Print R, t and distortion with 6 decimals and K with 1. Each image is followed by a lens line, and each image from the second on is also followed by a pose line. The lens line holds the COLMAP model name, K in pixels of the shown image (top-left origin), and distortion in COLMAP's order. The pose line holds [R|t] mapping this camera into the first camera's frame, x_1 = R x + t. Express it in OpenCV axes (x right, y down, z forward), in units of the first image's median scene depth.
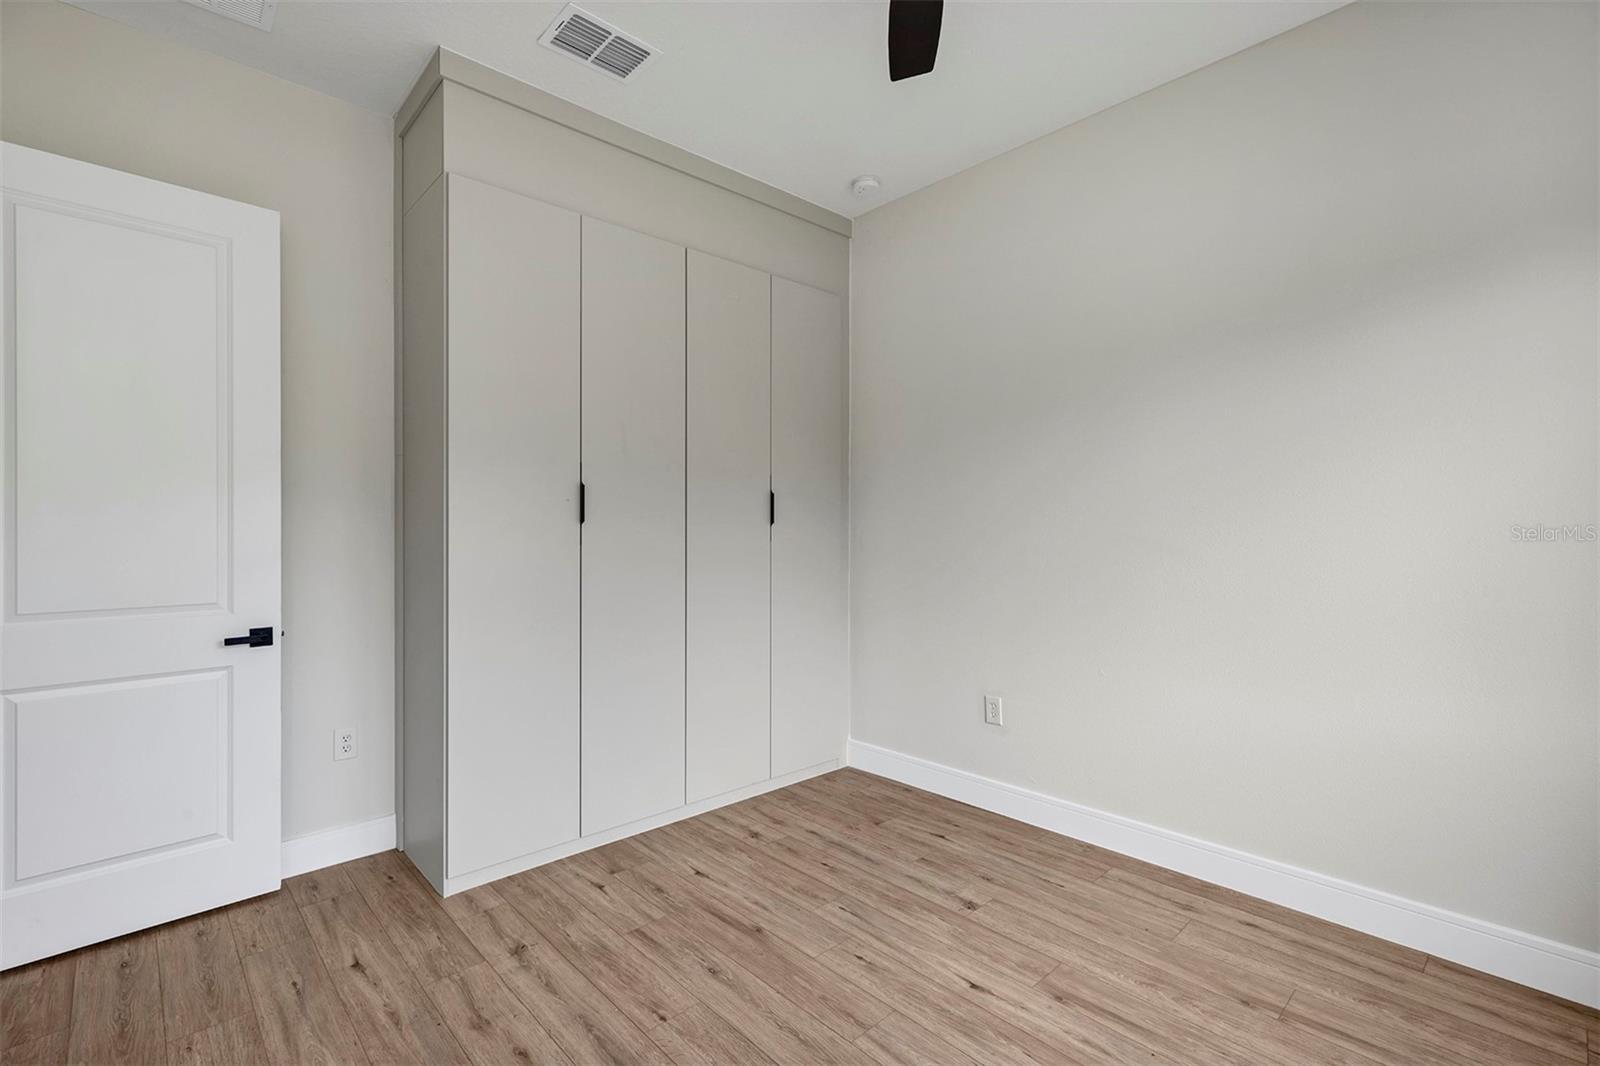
lens RADIAL K [[718.4, 0, 801.9], [0, 718.4, 523.0], [0, 0, 1]] dist [0.001239, 0.002096]
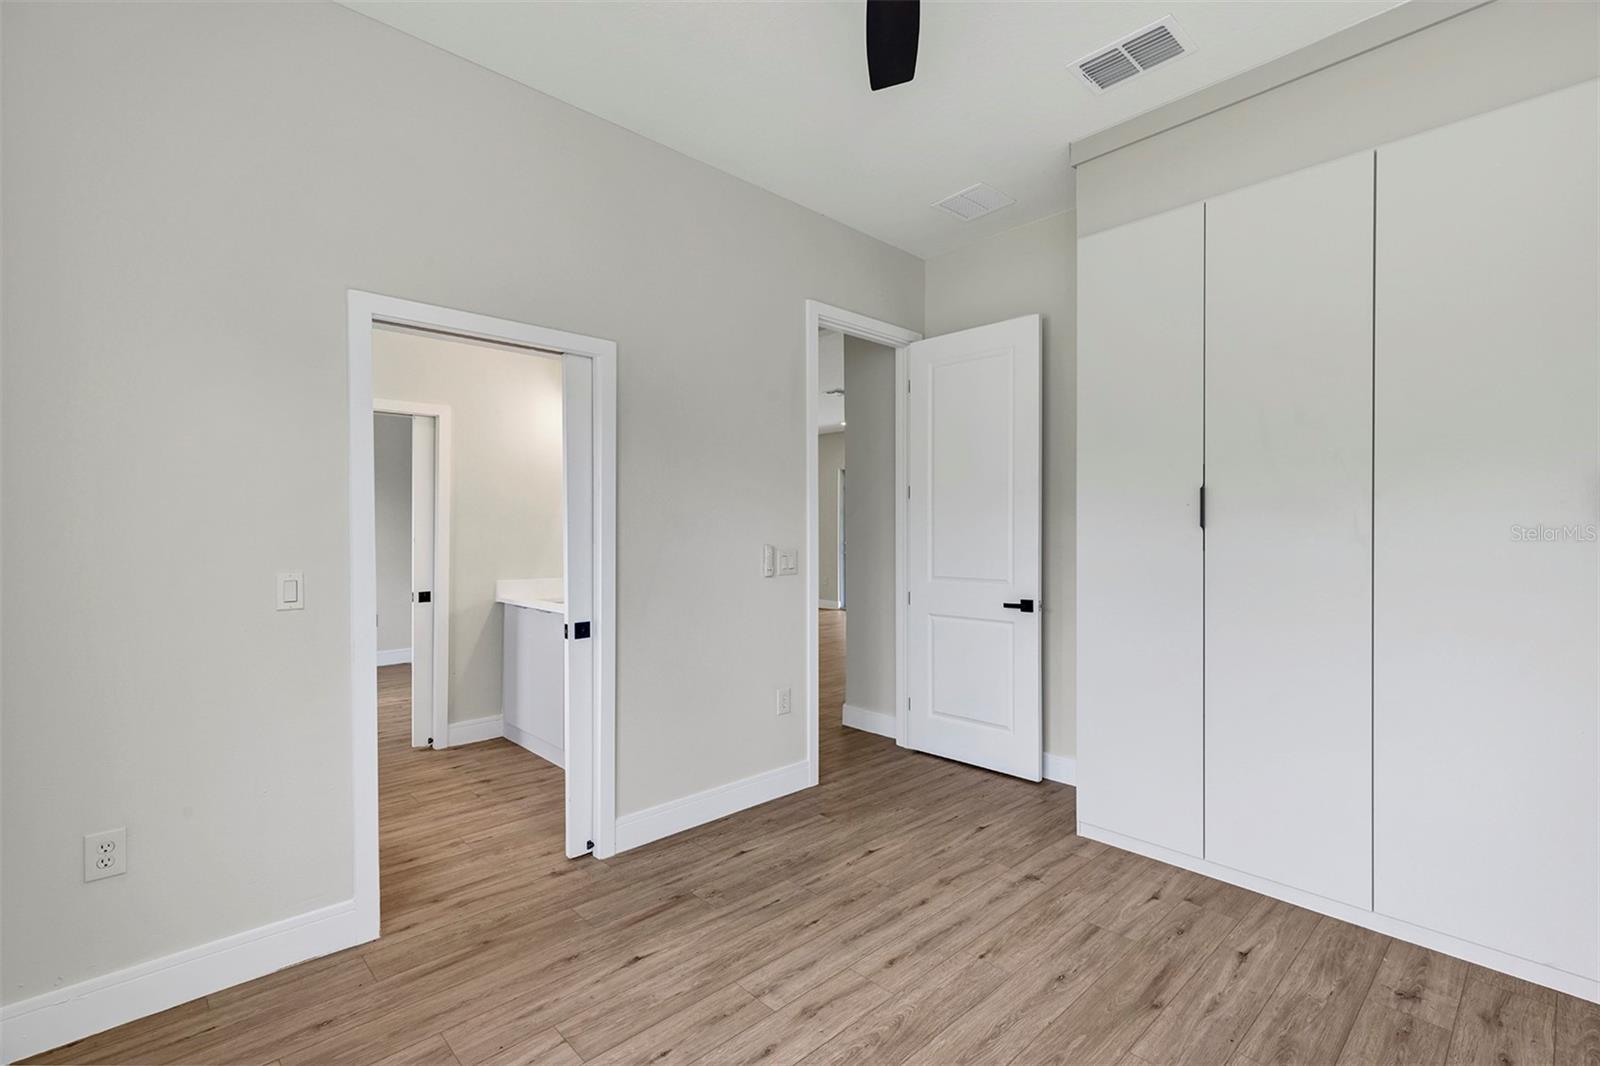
lens RADIAL K [[718.4, 0, 804.5], [0, 718.4, 528.7], [0, 0, 1]] dist [0.001239, 0.002096]
pose [[0.012450, 0.002630, -0.999919, 0.753480], [0.007450, 0.999969, 0.002723, -0.008252], [0.999895, -0.007484, 0.012430, 0.546771]]
